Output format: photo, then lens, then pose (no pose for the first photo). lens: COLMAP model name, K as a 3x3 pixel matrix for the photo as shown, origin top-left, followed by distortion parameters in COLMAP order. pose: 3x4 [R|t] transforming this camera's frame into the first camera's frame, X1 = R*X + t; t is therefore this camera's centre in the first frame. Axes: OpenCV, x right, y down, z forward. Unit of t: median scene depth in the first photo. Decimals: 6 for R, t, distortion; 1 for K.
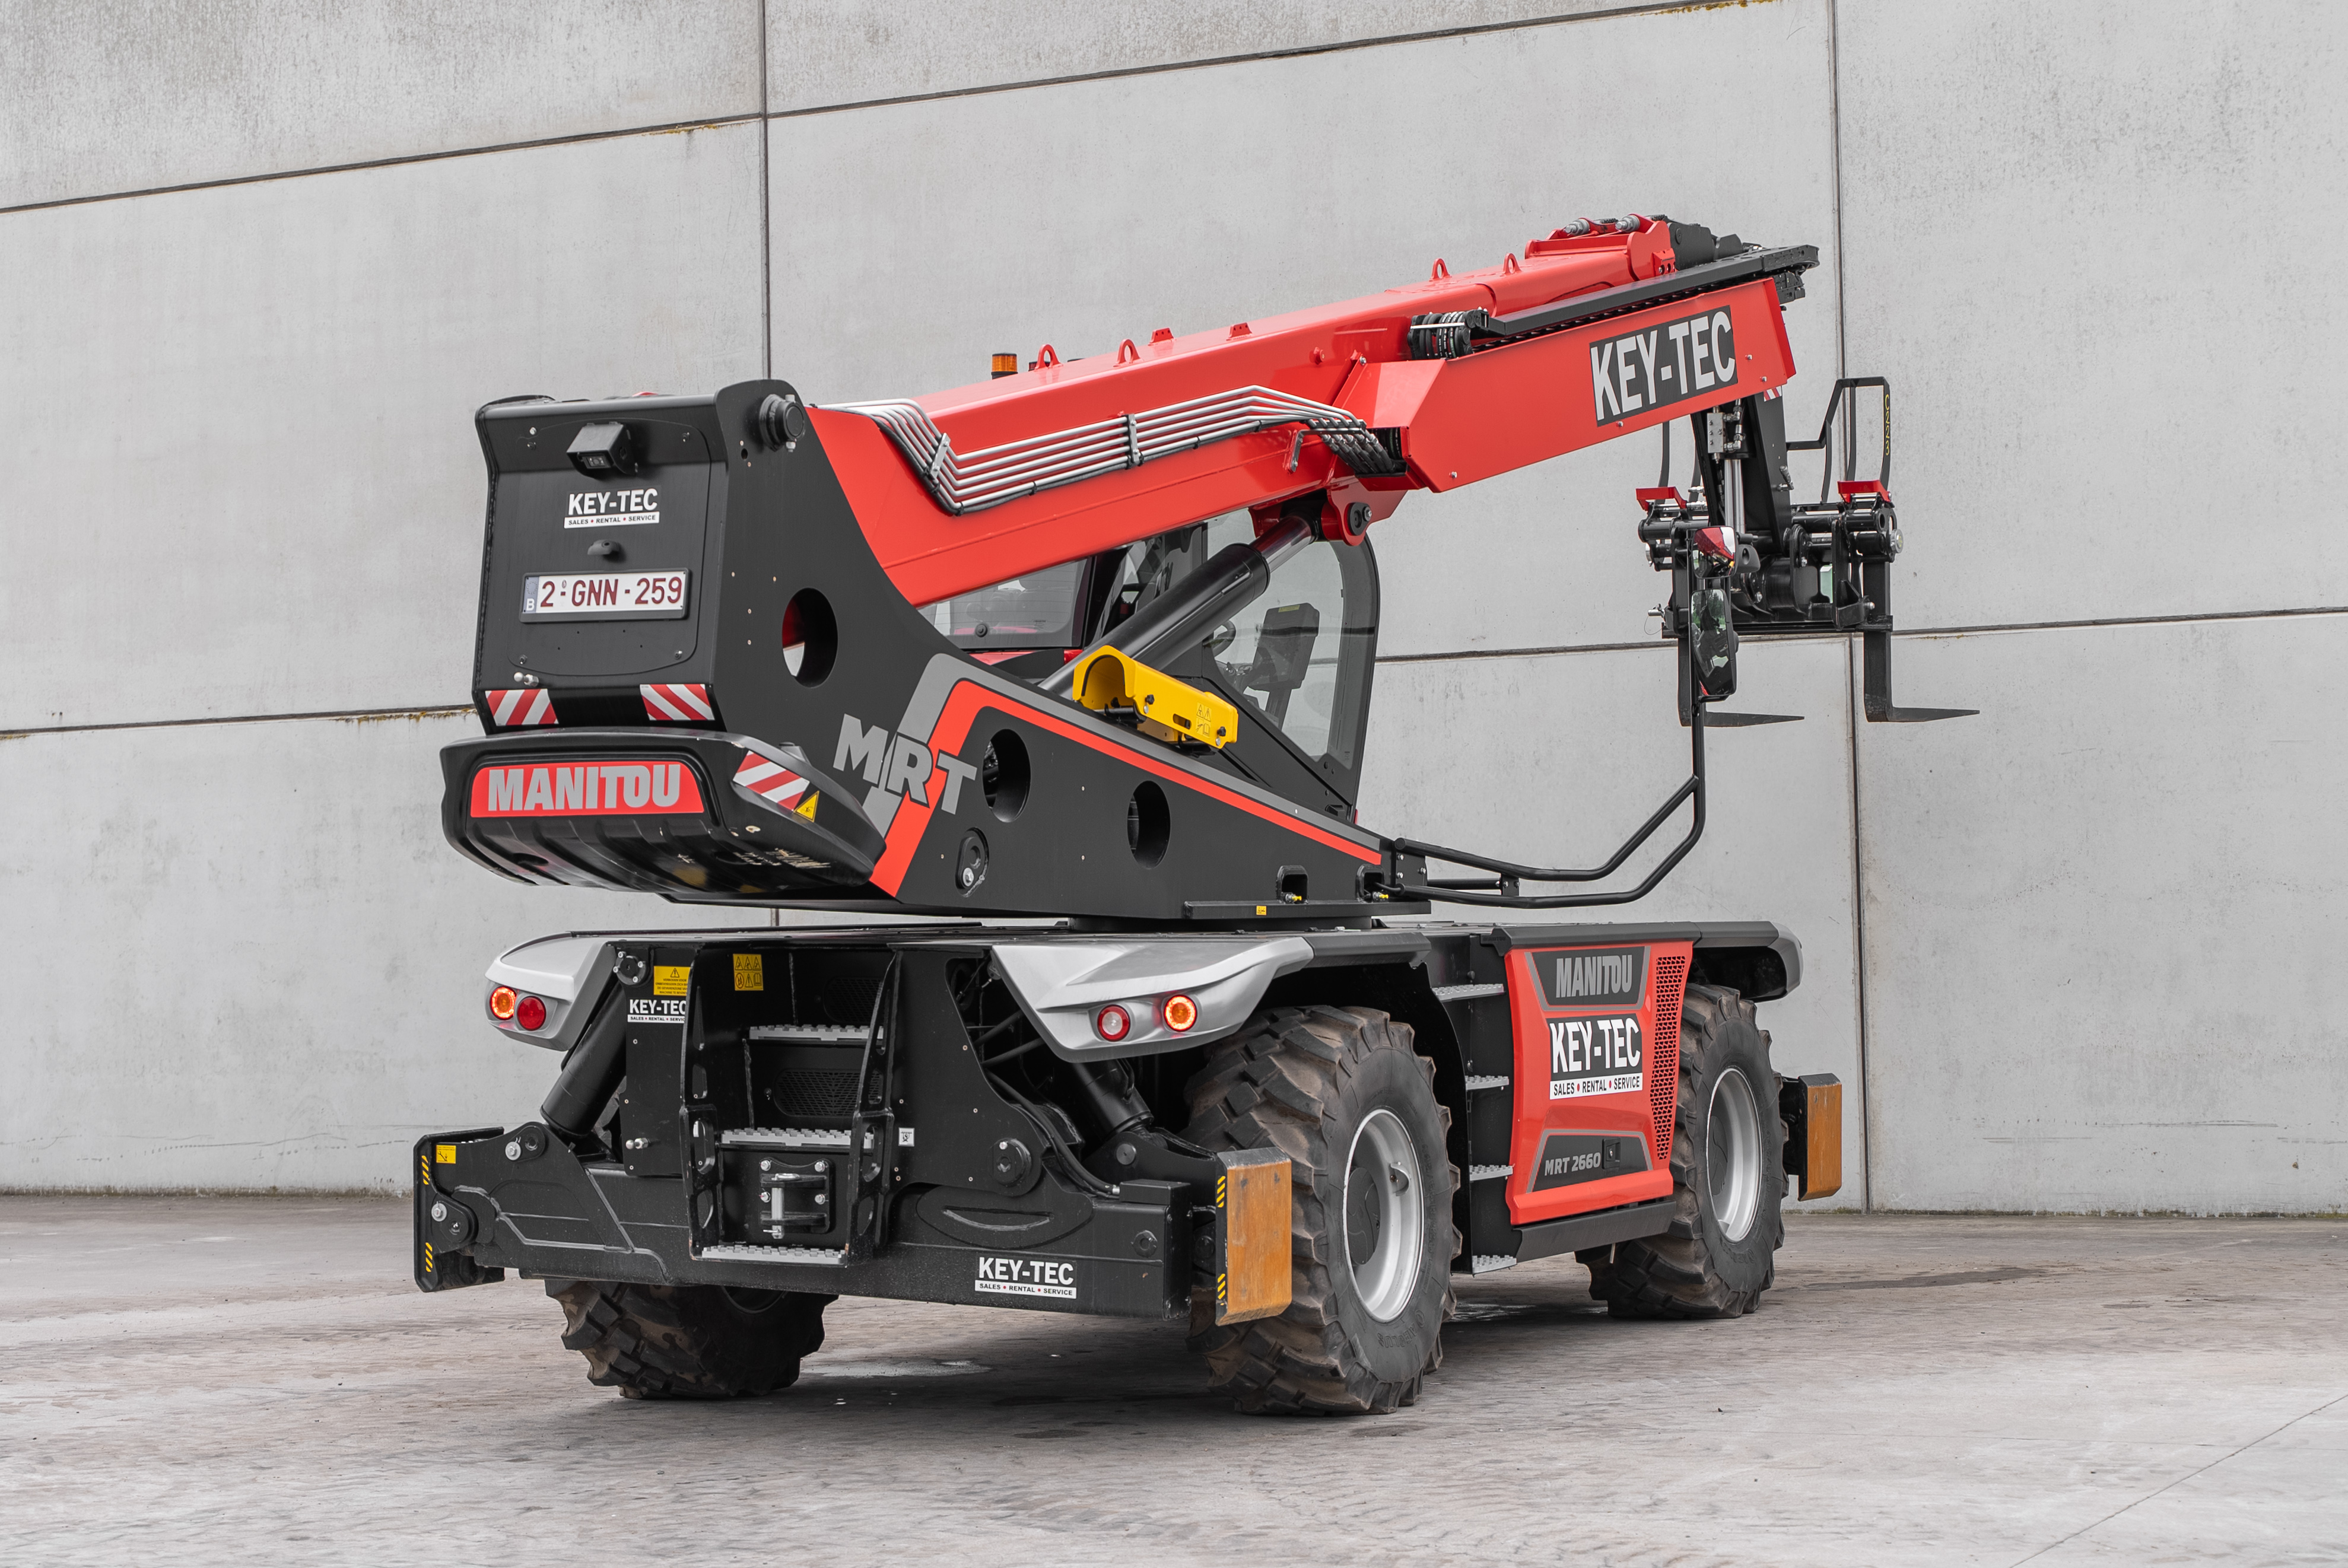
lens RADIAL K [[4484.7, 0, 1158.1], [0, 4484.7, 773.2], [0, 0, 1]] dist [-0.008852, 0.000000]
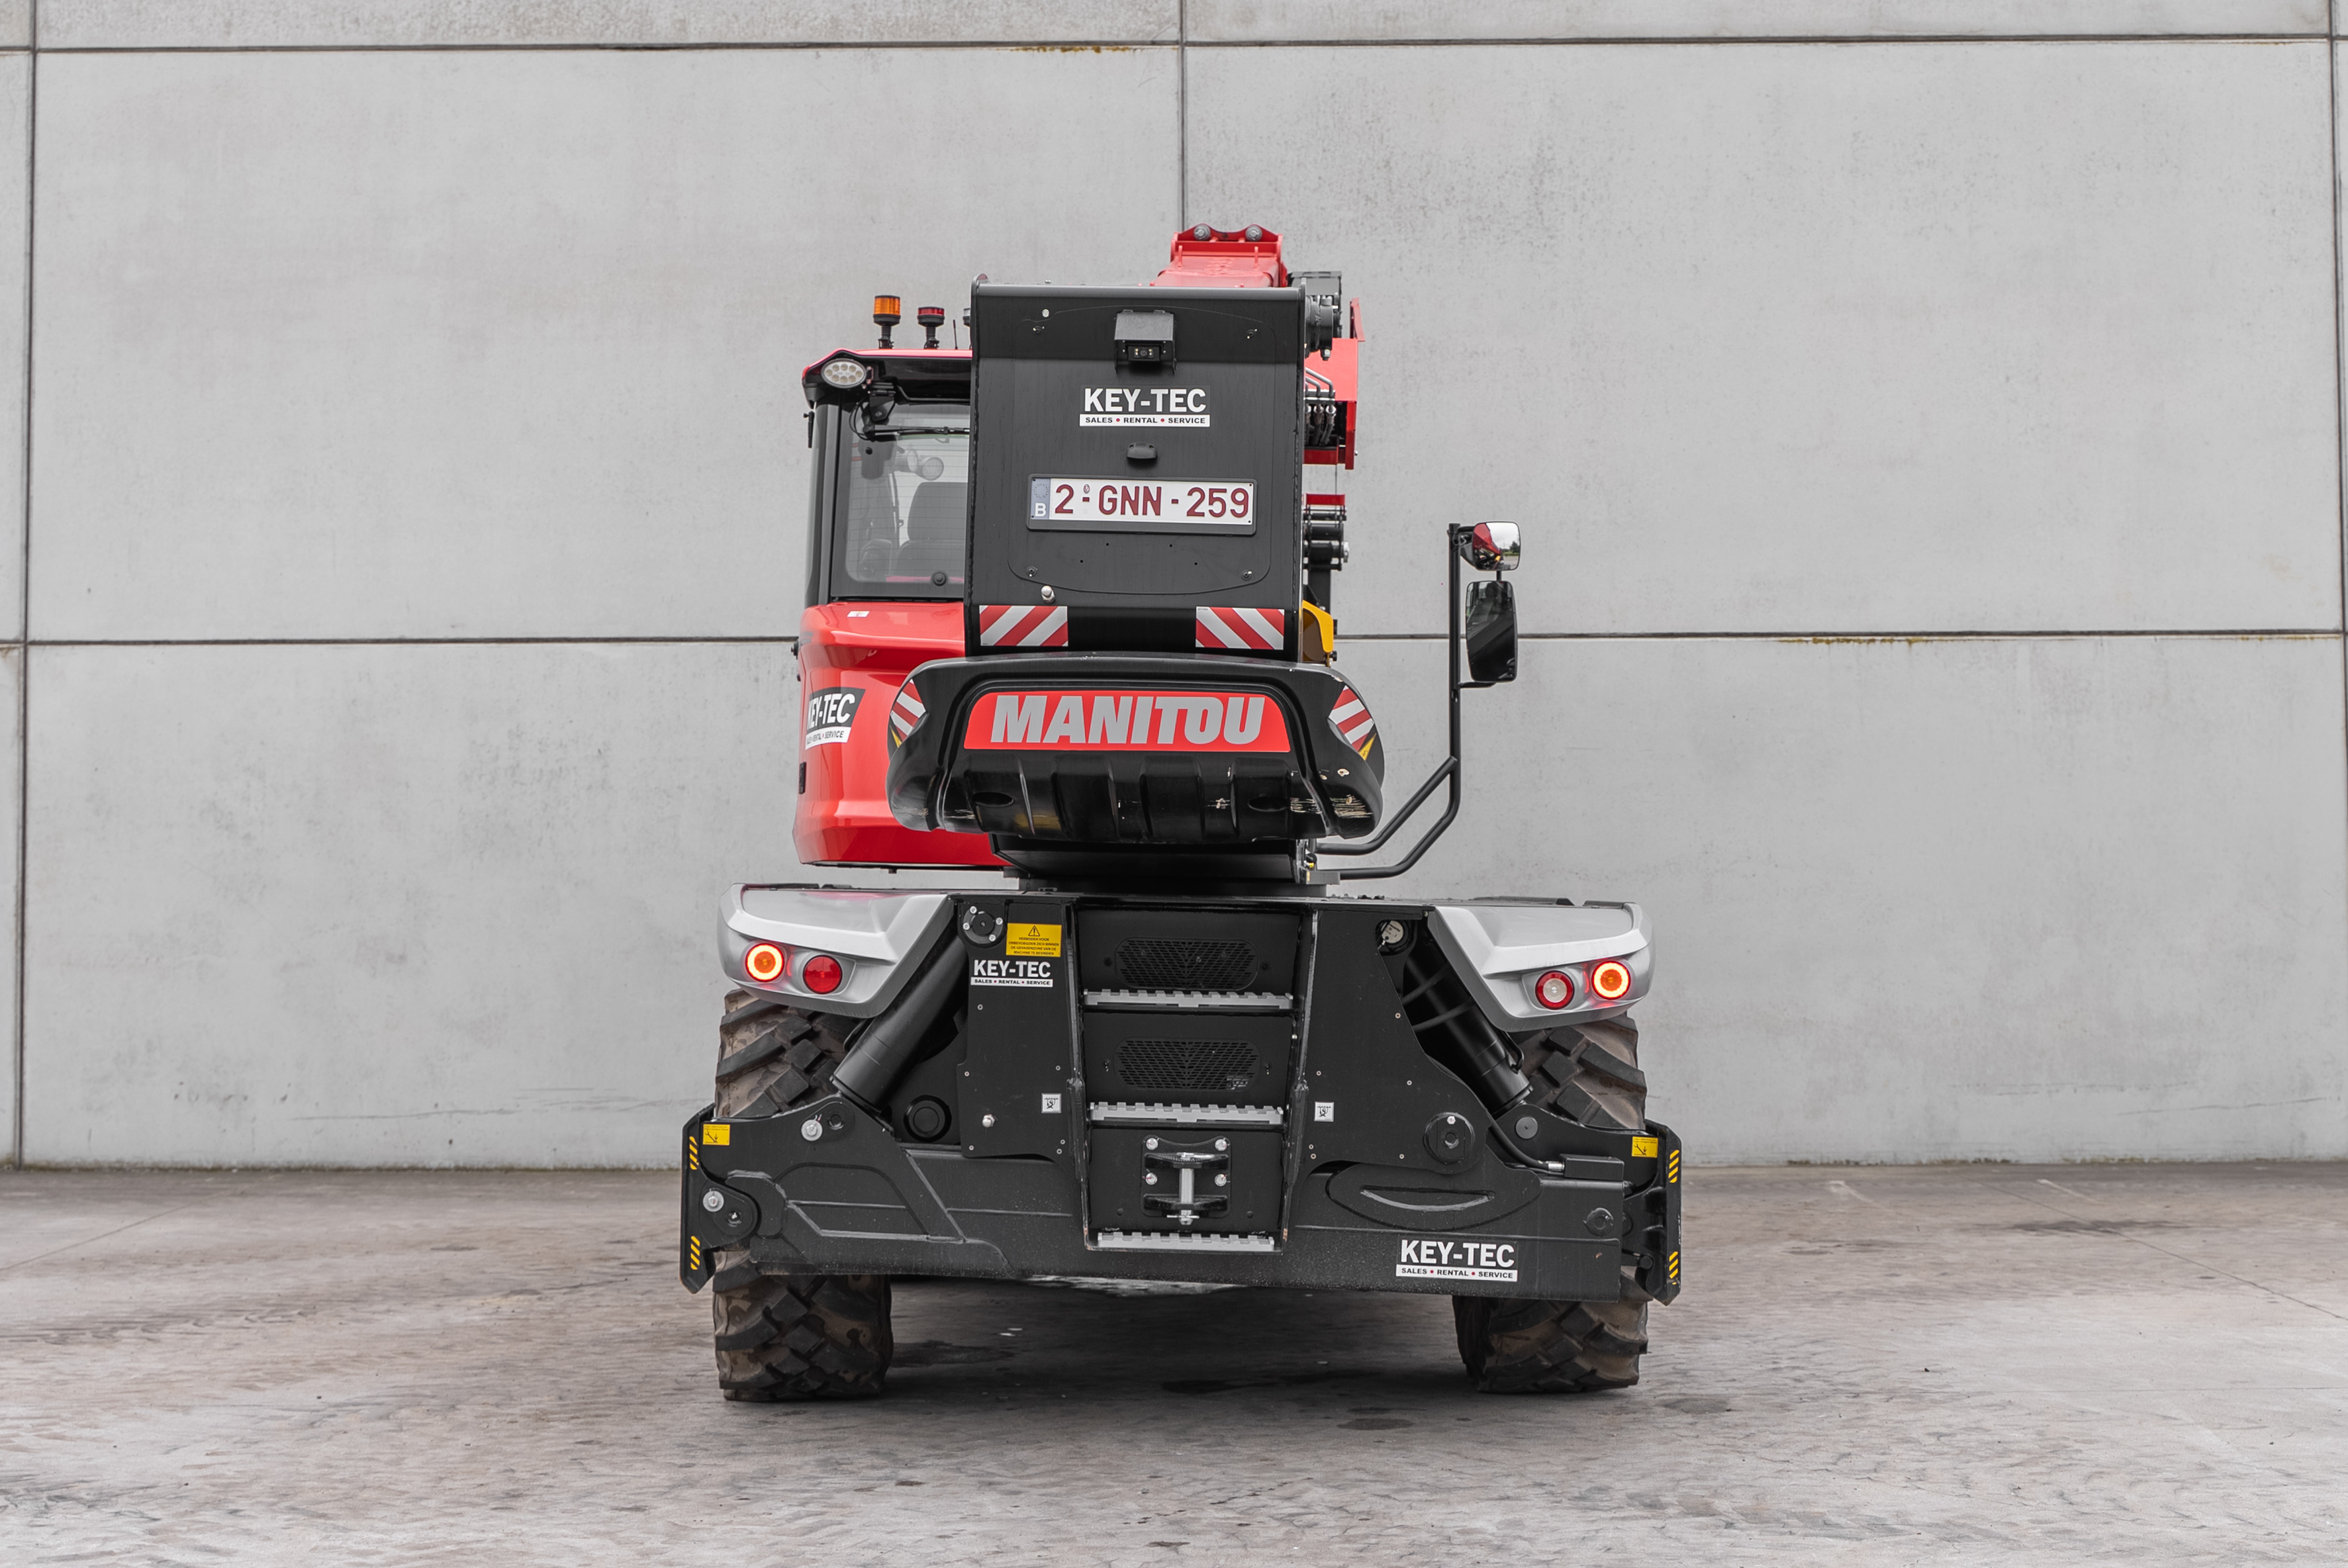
lens RADIAL K [[3693.3, 0, 1174.8], [0, 3693.3, 769.9], [0, 0, 1]] dist [-0.010390, 0.000000]
pose [[0.890403, 0.033514, 0.453937, -0.393283], [-0.031868, 0.999428, -0.011279, 0.018318], [-0.454055, -0.004424, 0.890963, 0.304632]]
